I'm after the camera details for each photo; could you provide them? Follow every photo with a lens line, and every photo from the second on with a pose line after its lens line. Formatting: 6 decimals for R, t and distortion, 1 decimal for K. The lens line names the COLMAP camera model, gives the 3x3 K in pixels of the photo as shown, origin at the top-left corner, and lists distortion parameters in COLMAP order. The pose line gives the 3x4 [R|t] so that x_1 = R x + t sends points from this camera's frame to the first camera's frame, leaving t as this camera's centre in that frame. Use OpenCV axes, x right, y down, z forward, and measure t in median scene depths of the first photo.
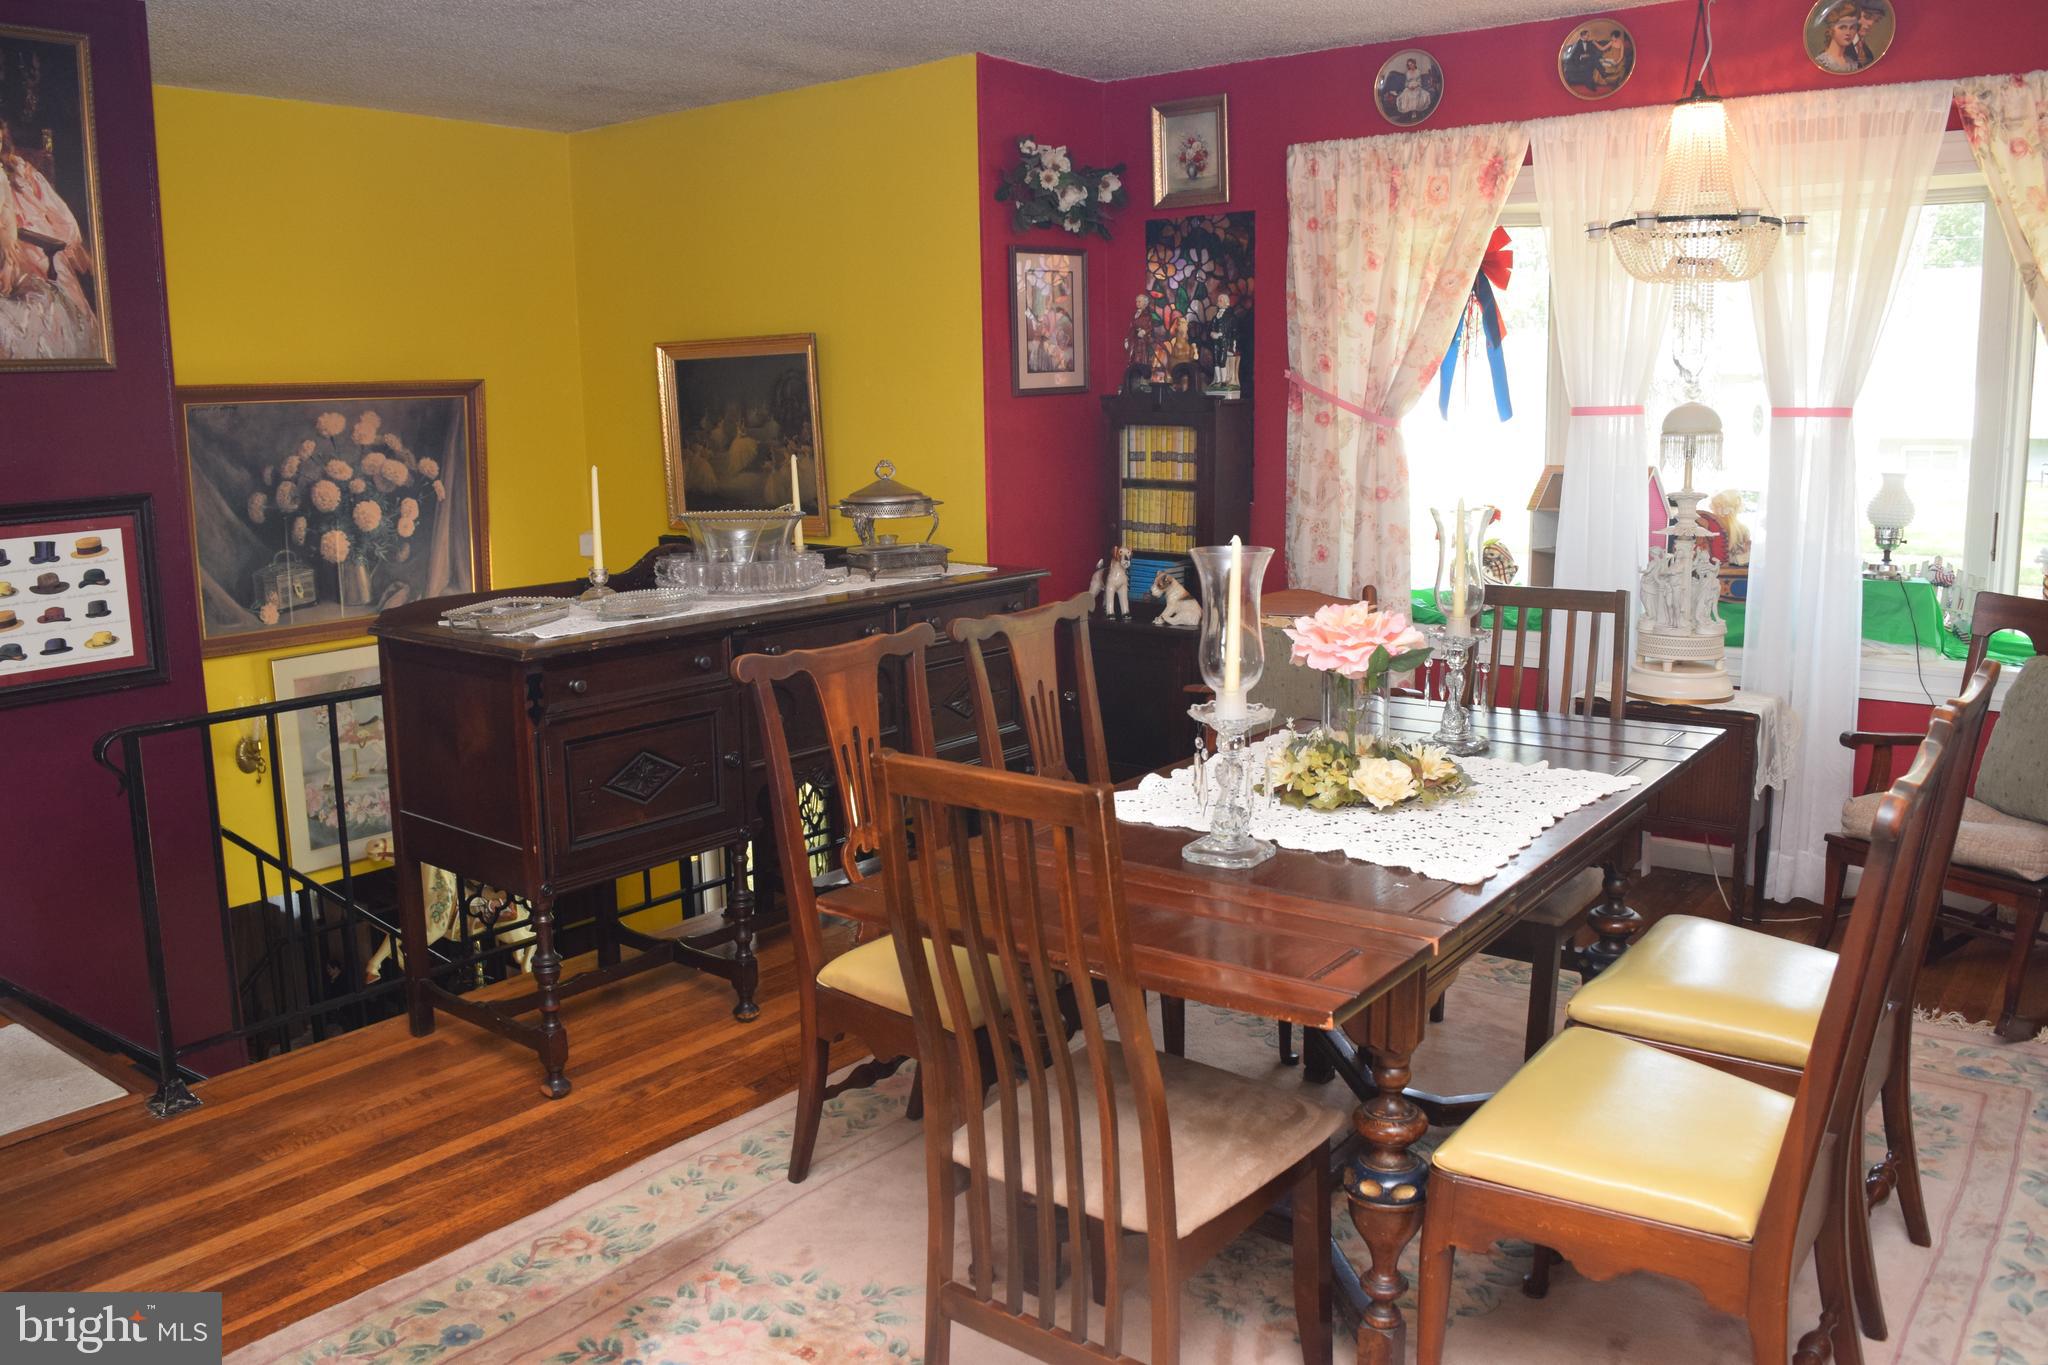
lens RADIAL K [[1599.6, 0, 1036.1], [0, 1599.6, 677.8], [0, 0, 1]] dist [-0.096079, 0.025167]
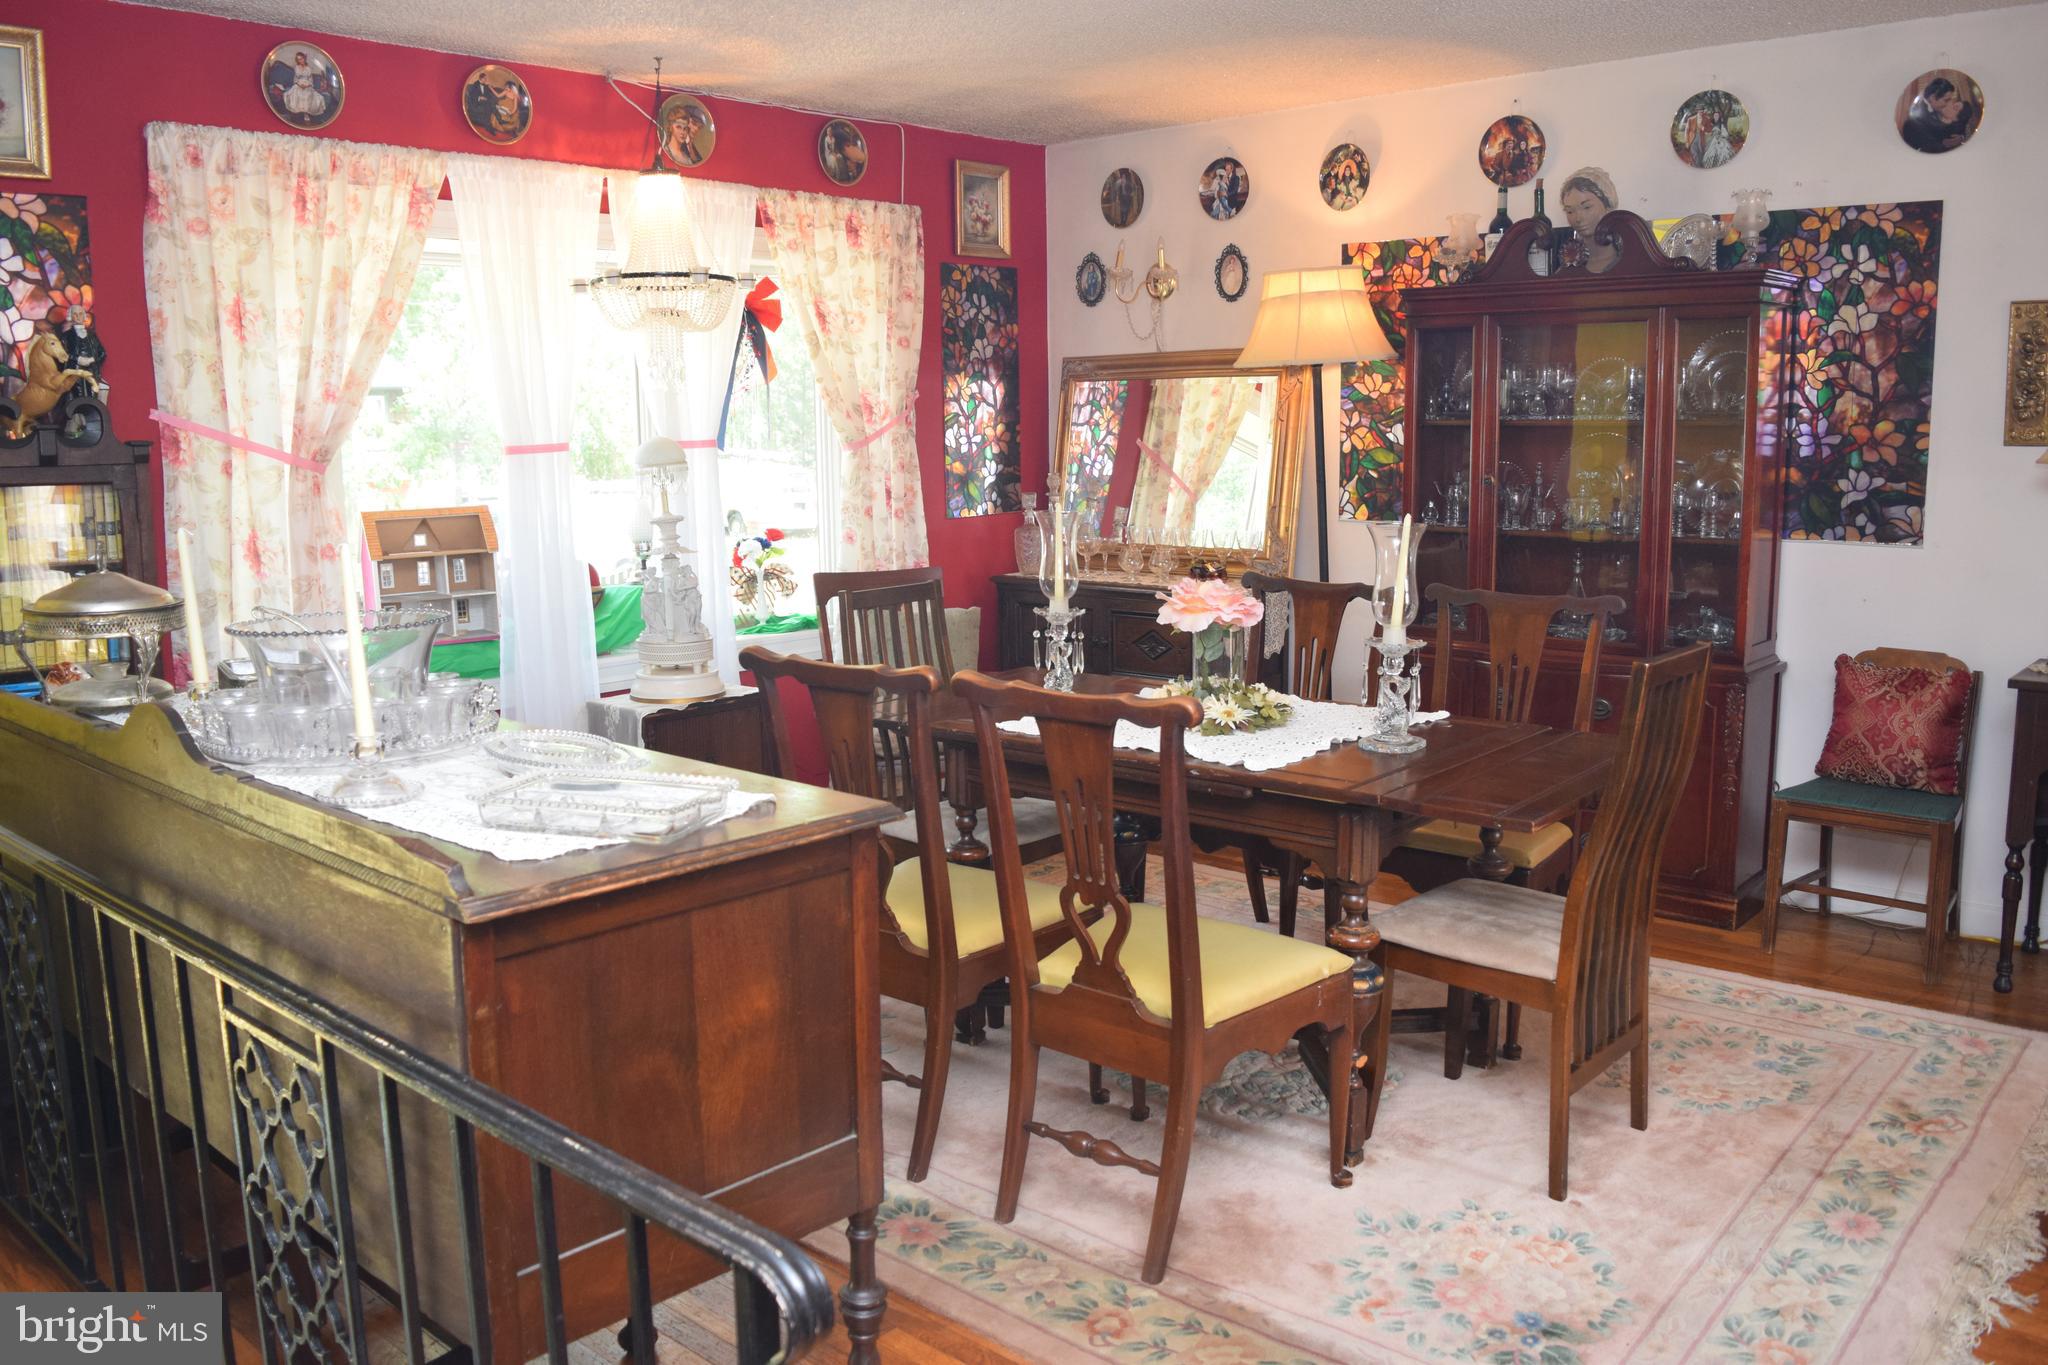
lens RADIAL K [[1599.6, 0, 1034.9], [0, 1599.6, 680.4], [0, 0, 1]] dist [-0.096079, 0.025167]
pose [[0.075955, -0.149370, 0.985860, -0.675735], [0.178078, 0.974852, 0.133982, -0.103951], [-0.981081, 0.165383, 0.100644, 0.612673]]
